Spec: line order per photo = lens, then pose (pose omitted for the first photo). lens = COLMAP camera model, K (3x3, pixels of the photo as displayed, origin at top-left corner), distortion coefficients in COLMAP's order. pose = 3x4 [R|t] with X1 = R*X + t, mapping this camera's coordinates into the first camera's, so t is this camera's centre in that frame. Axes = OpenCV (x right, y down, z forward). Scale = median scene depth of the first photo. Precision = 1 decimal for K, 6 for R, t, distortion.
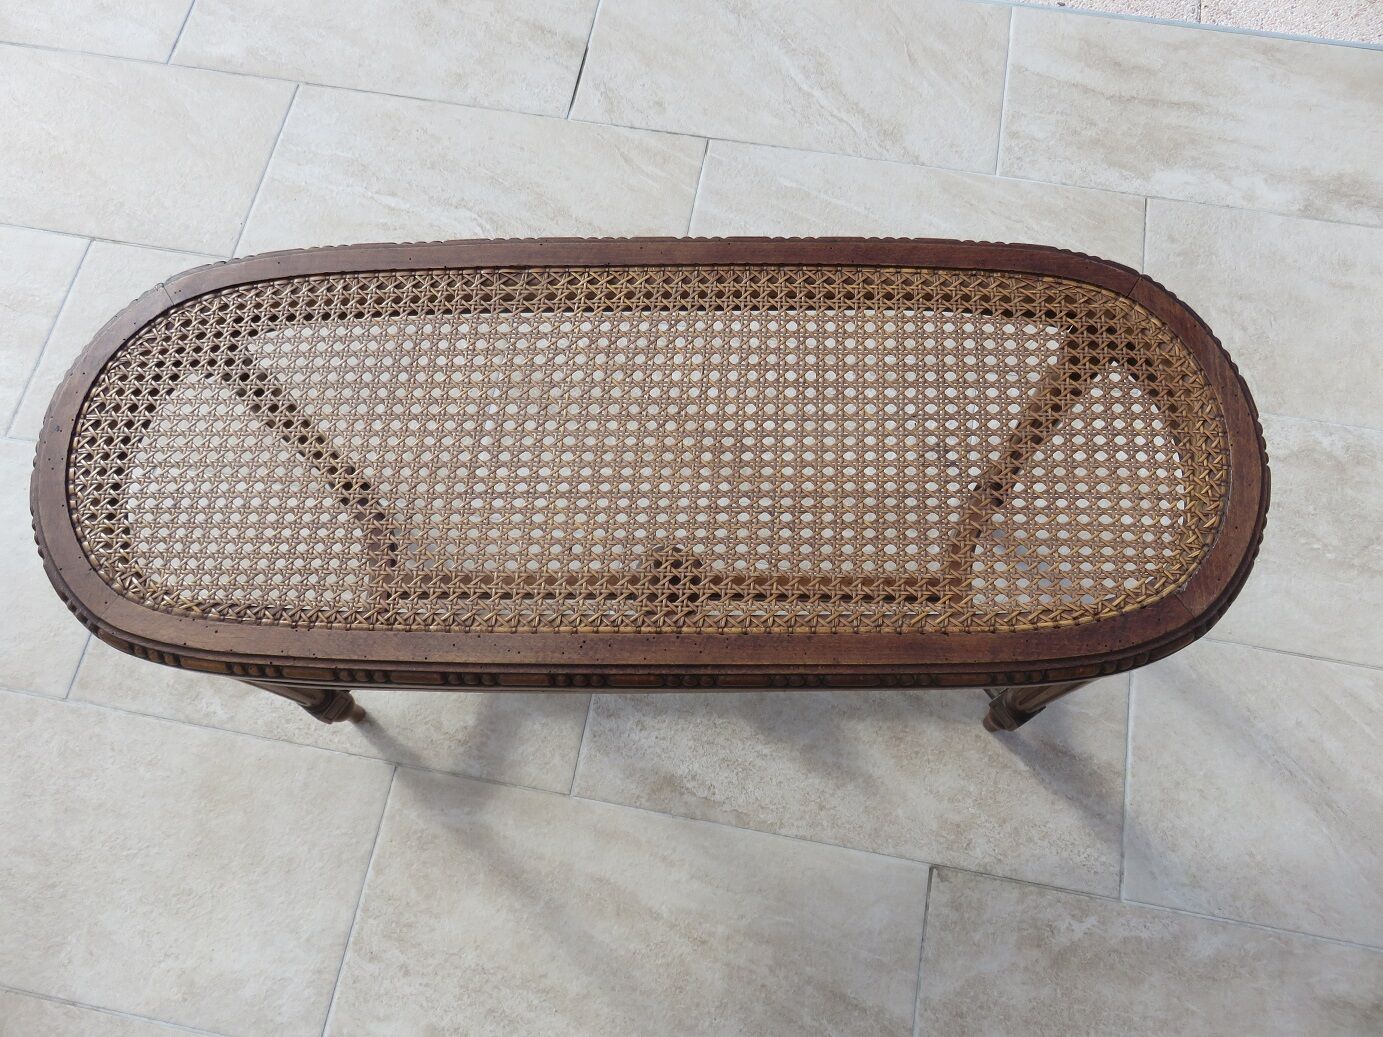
lens RADIAL K [[1043.9, 0, 693.4], [0, 1043.9, 515.9], [0, 0, 1]] dist [-0.003338, 0.001849]
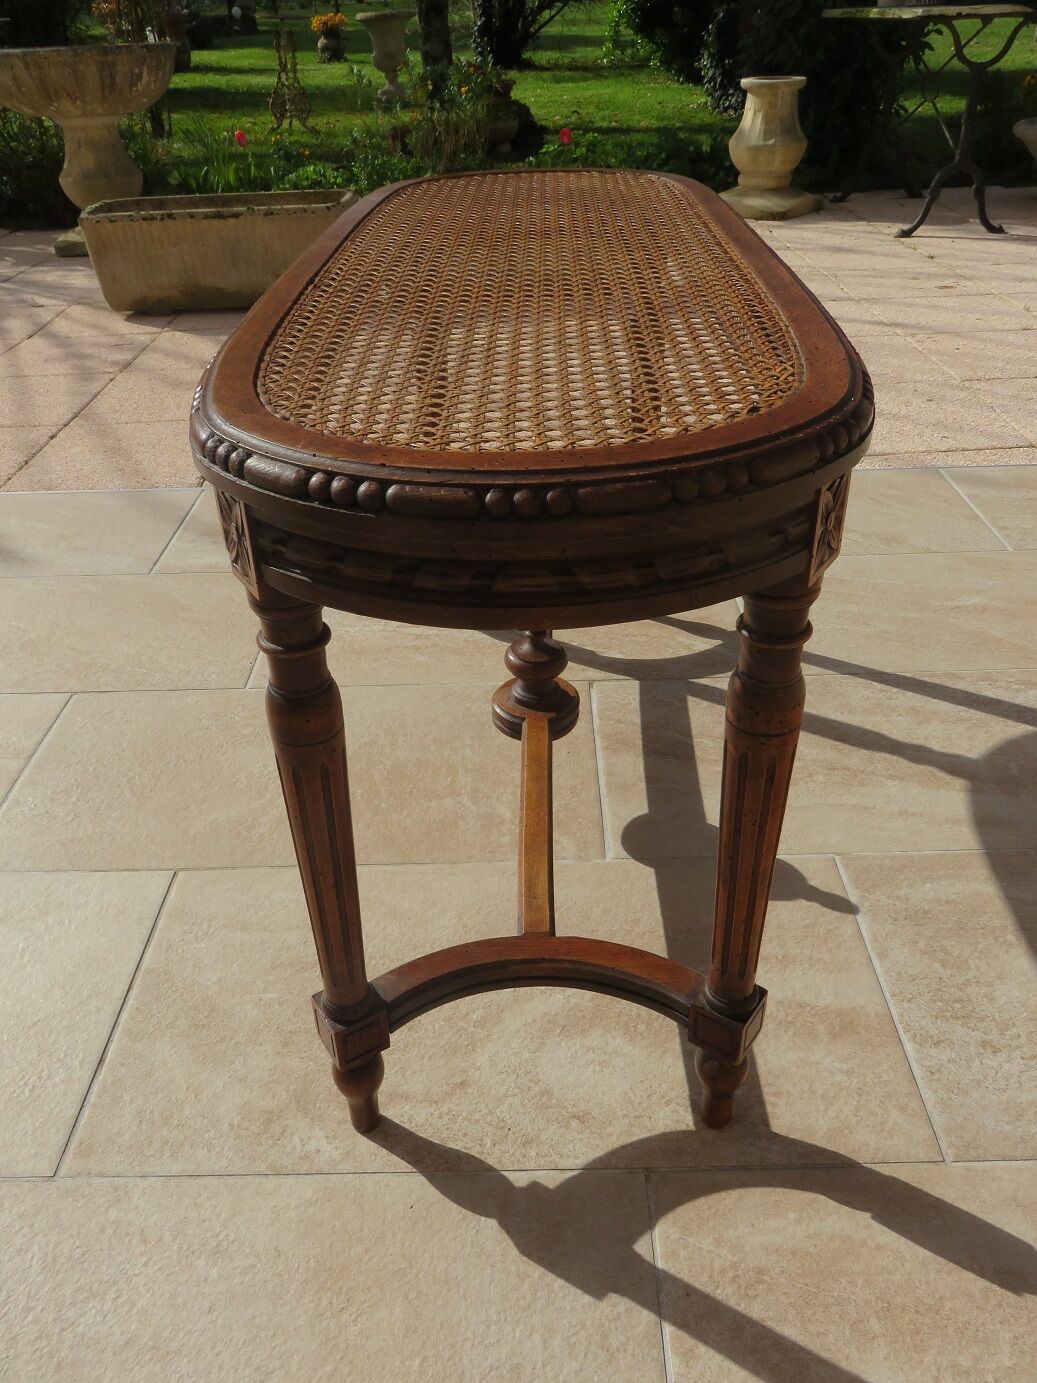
lens RADIAL K [[1043.9, 0, 524.6], [0, 1043.9, 689.5], [0, 0, 1]] dist [-0.003338, 0.001849]
pose [[0.983169, -0.107032, 0.148065, -0.413813], [0.174791, 0.786896, -0.591813, 0.364522], [-0.053169, 0.607733, 0.792360, 0.370348]]
